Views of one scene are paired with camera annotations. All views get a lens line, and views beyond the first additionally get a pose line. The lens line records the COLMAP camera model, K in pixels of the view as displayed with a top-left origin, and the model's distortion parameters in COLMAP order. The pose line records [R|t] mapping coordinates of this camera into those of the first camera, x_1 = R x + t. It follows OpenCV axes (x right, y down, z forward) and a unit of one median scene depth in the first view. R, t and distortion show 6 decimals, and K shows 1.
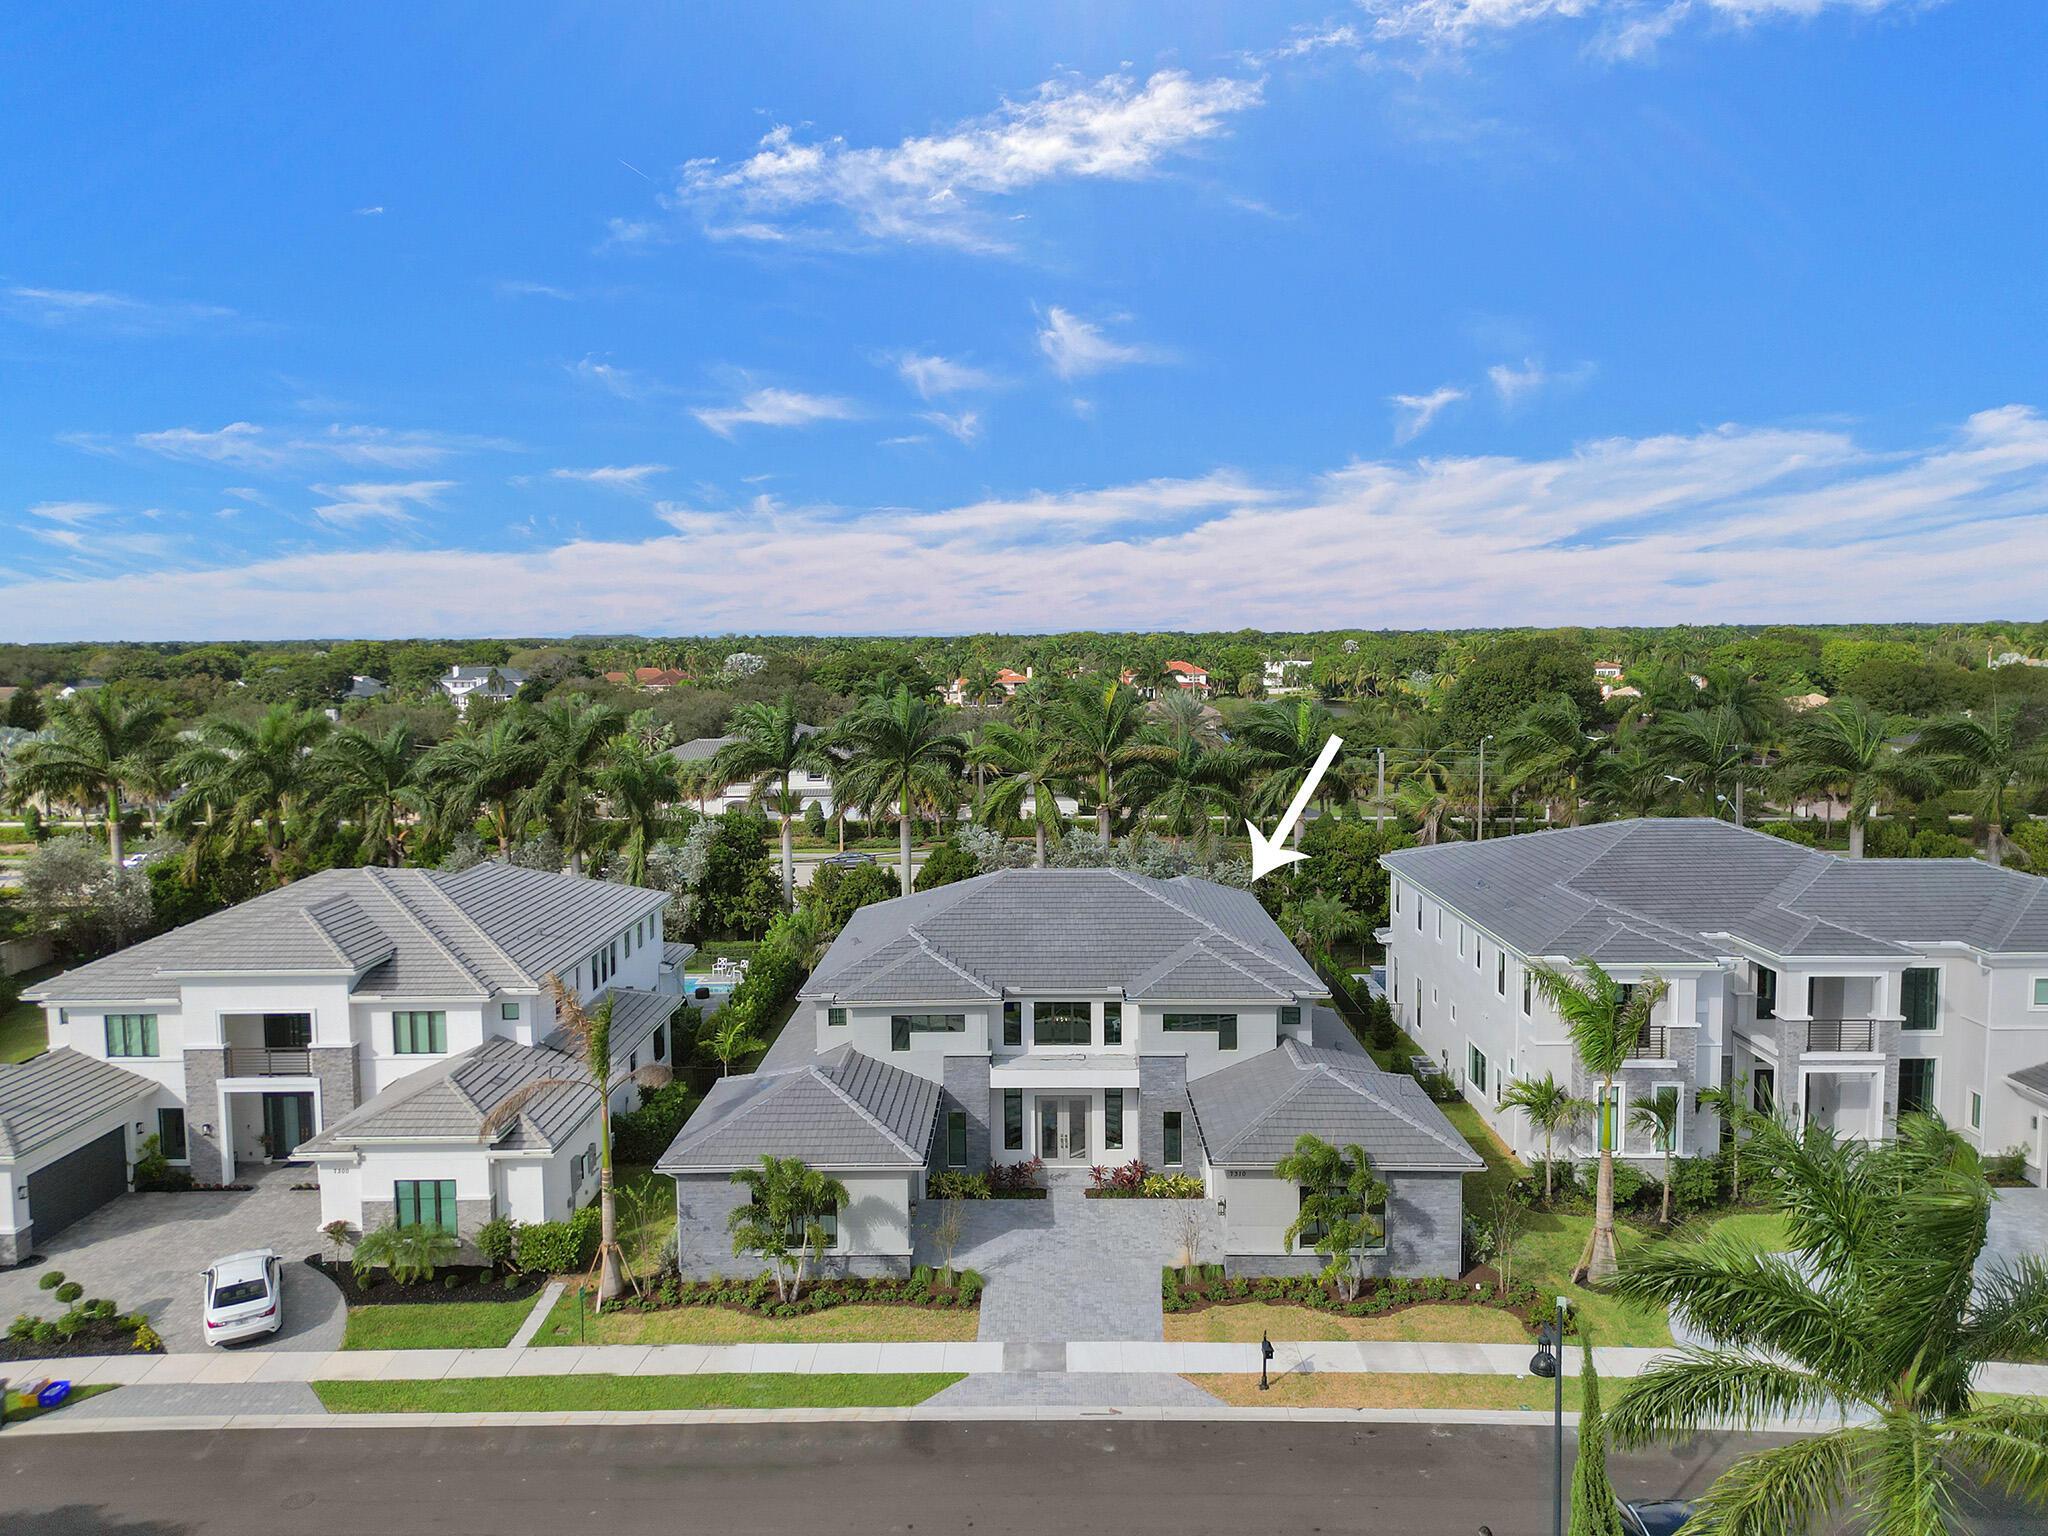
lens RADIAL K [[1585.9, 0, 1024.0], [0, 1585.9, 768.0], [0, 0, 1]] dist [0.106022, -0.119340]
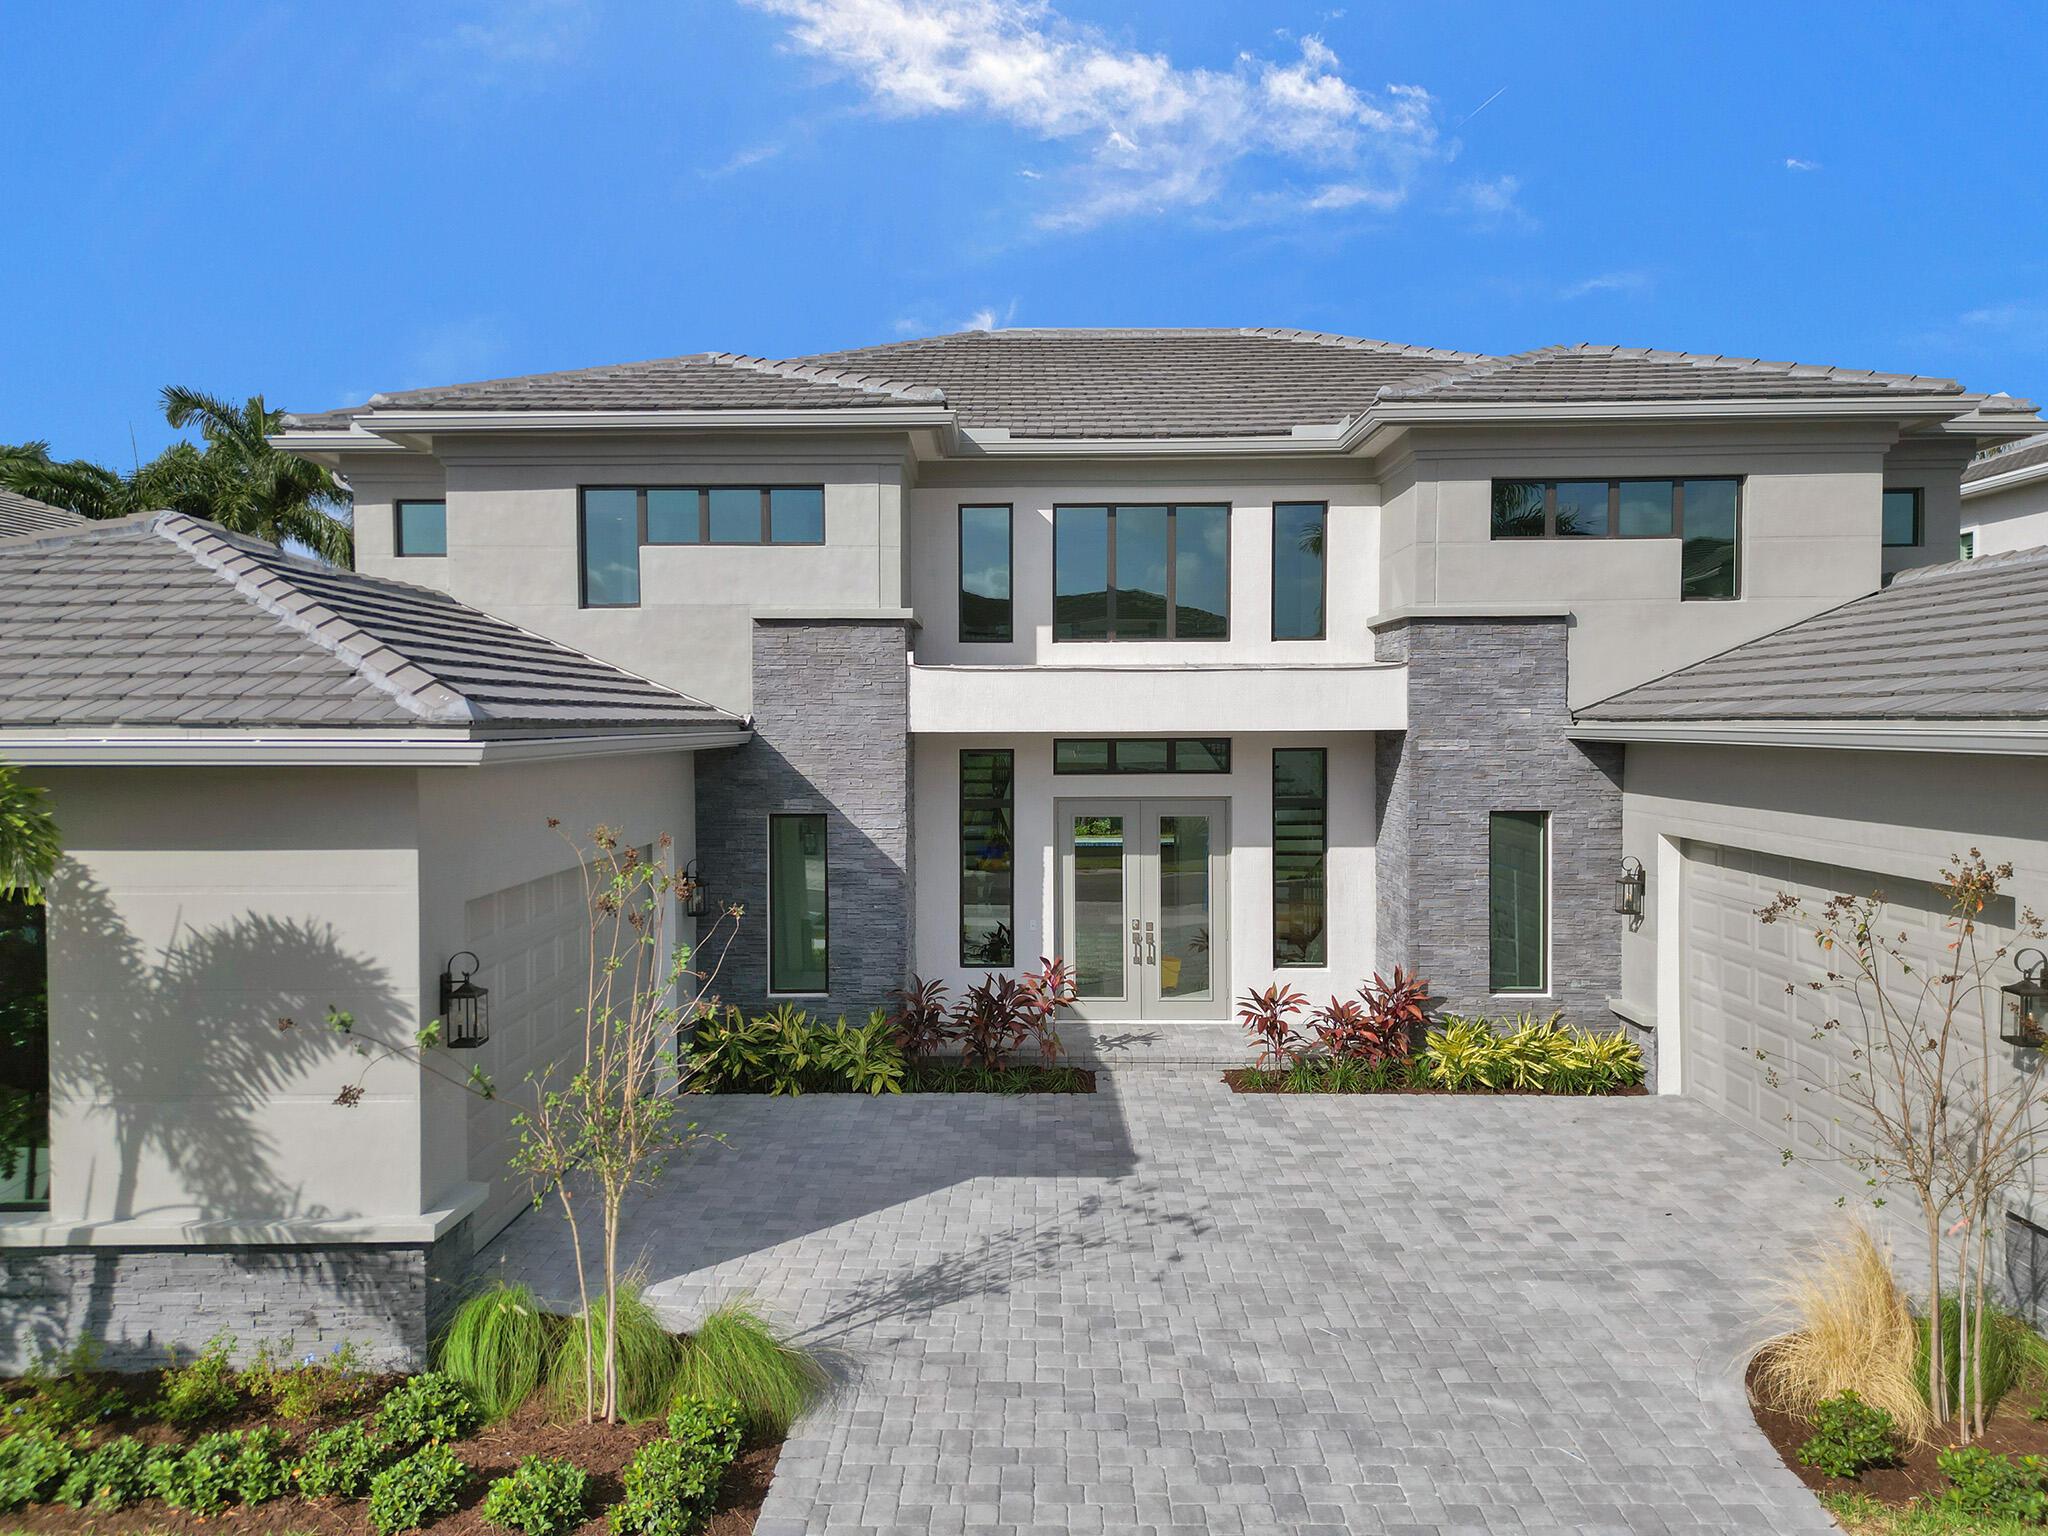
lens RADIAL K [[1585.9, 0, 1024.0], [0, 1585.9, 768.0], [0, 0, 1]] dist [0.106022, -0.119340]
pose [[0.999950, 0.004956, 0.008652, -0.002297], [-0.004414, 0.998091, -0.061610, 0.251392], [-0.008940, 0.061569, 0.998063, 0.779497]]
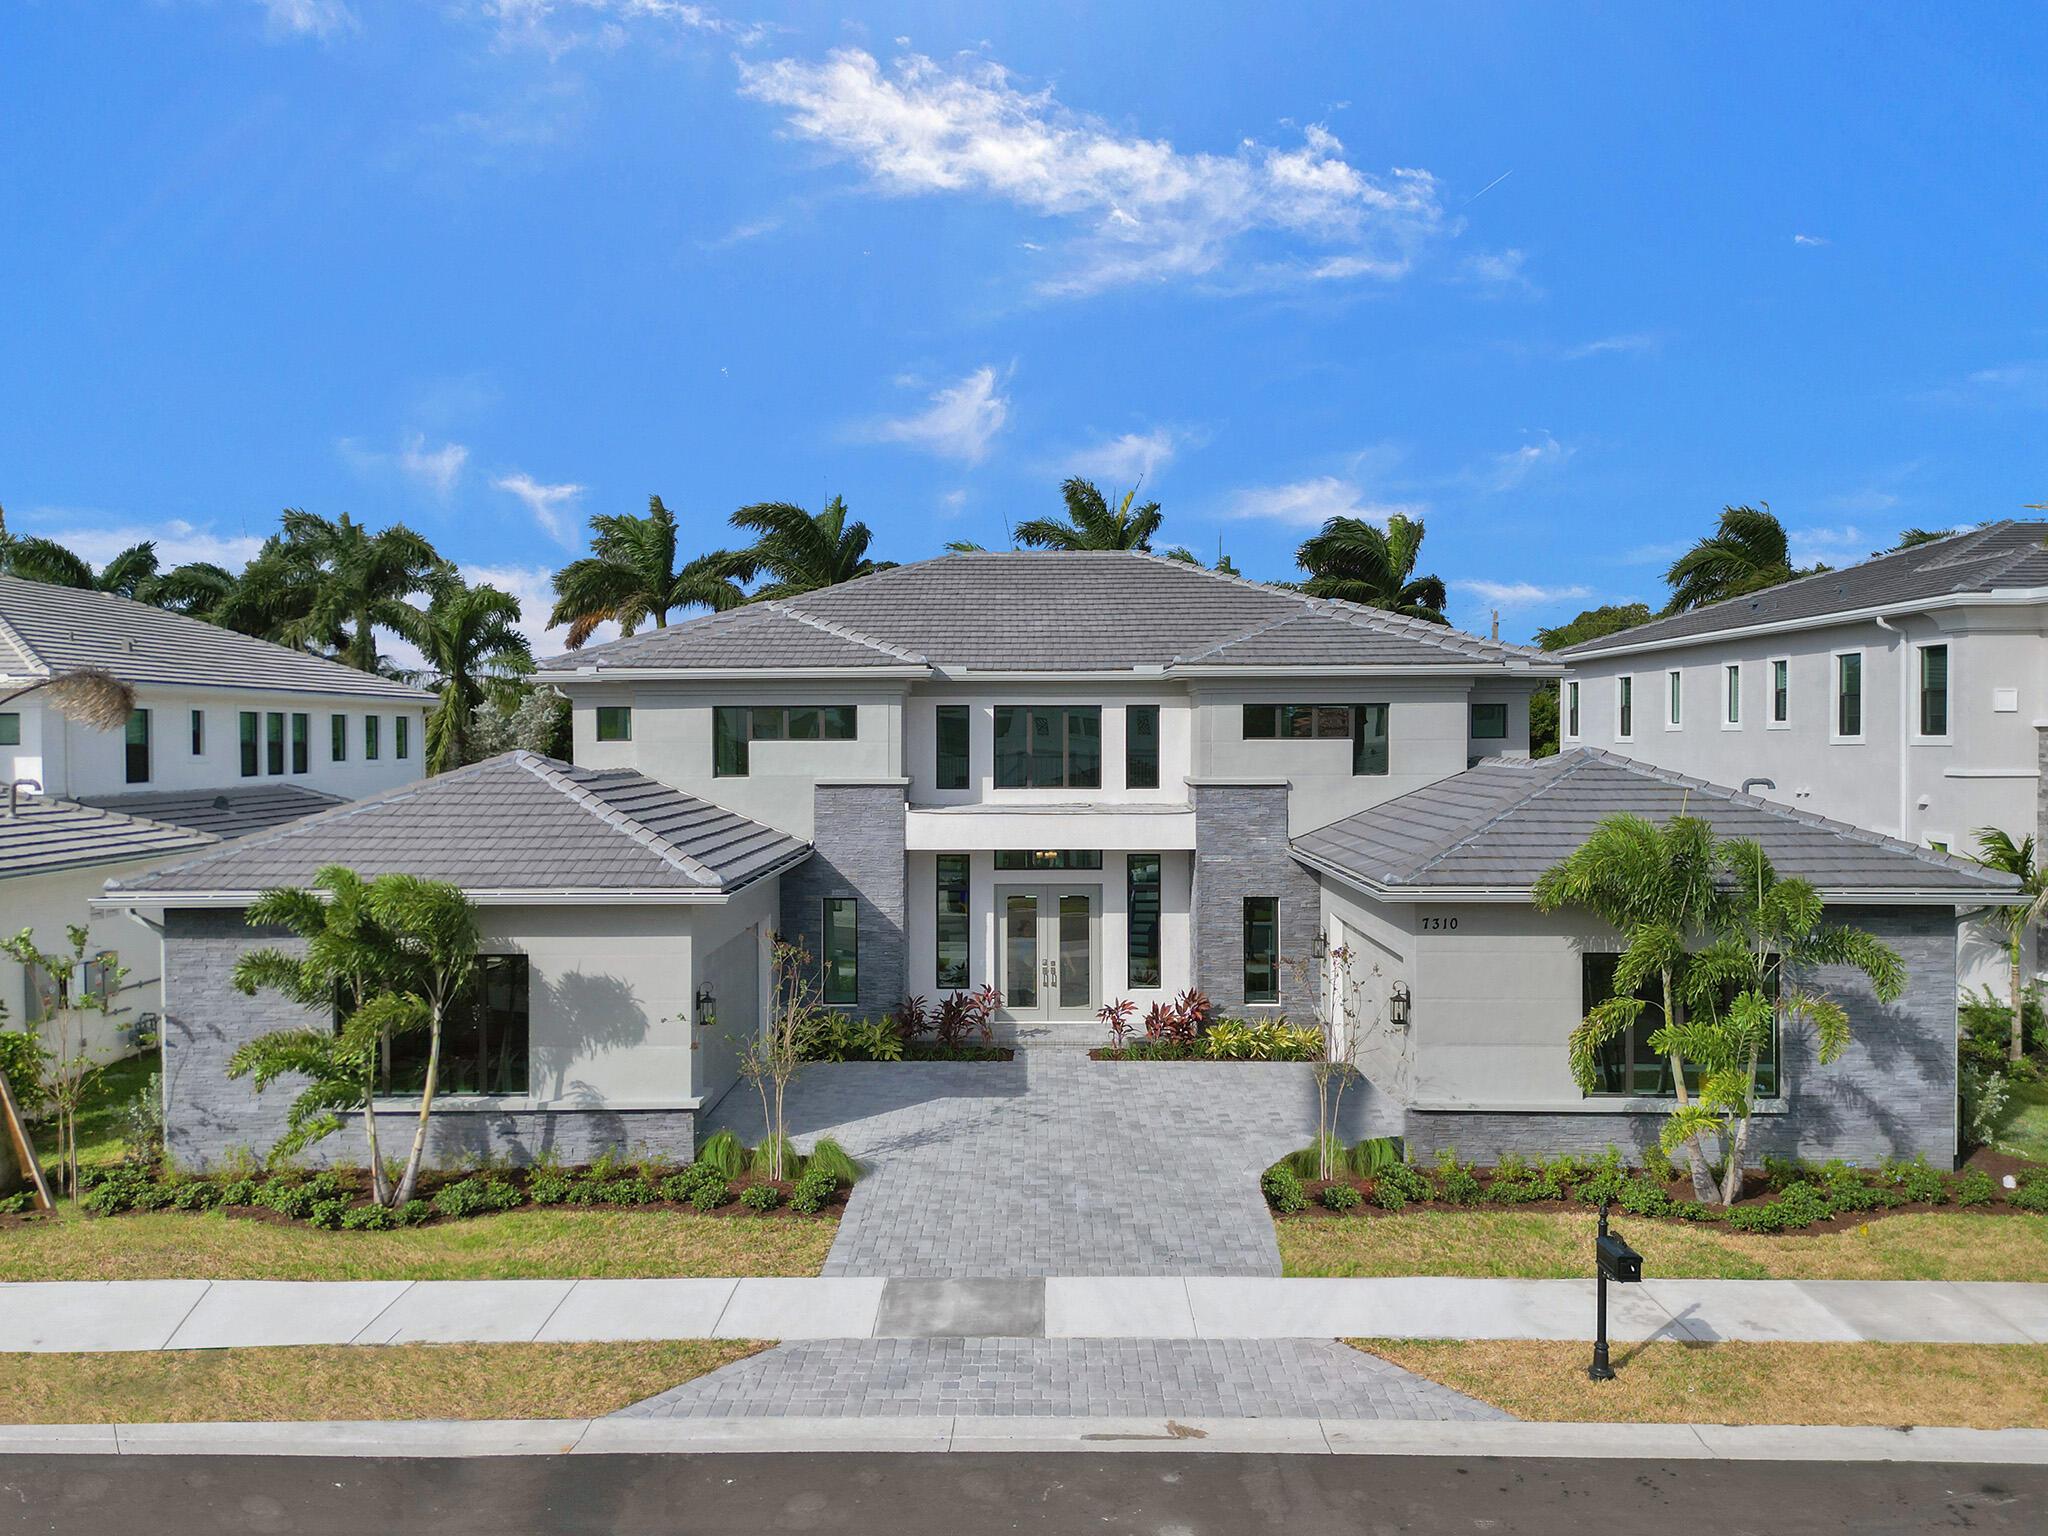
lens RADIAL K [[1585.9, 0, 1024.0], [0, 1585.9, 768.0], [0, 0, 1]] dist [0.106022, -0.119340]
pose [[0.999981, 0.006067, 0.001291, 0.017937], [-0.005937, 0.996433, -0.084182, 0.241783], [-0.001797, 0.084173, 0.996450, 0.542484]]
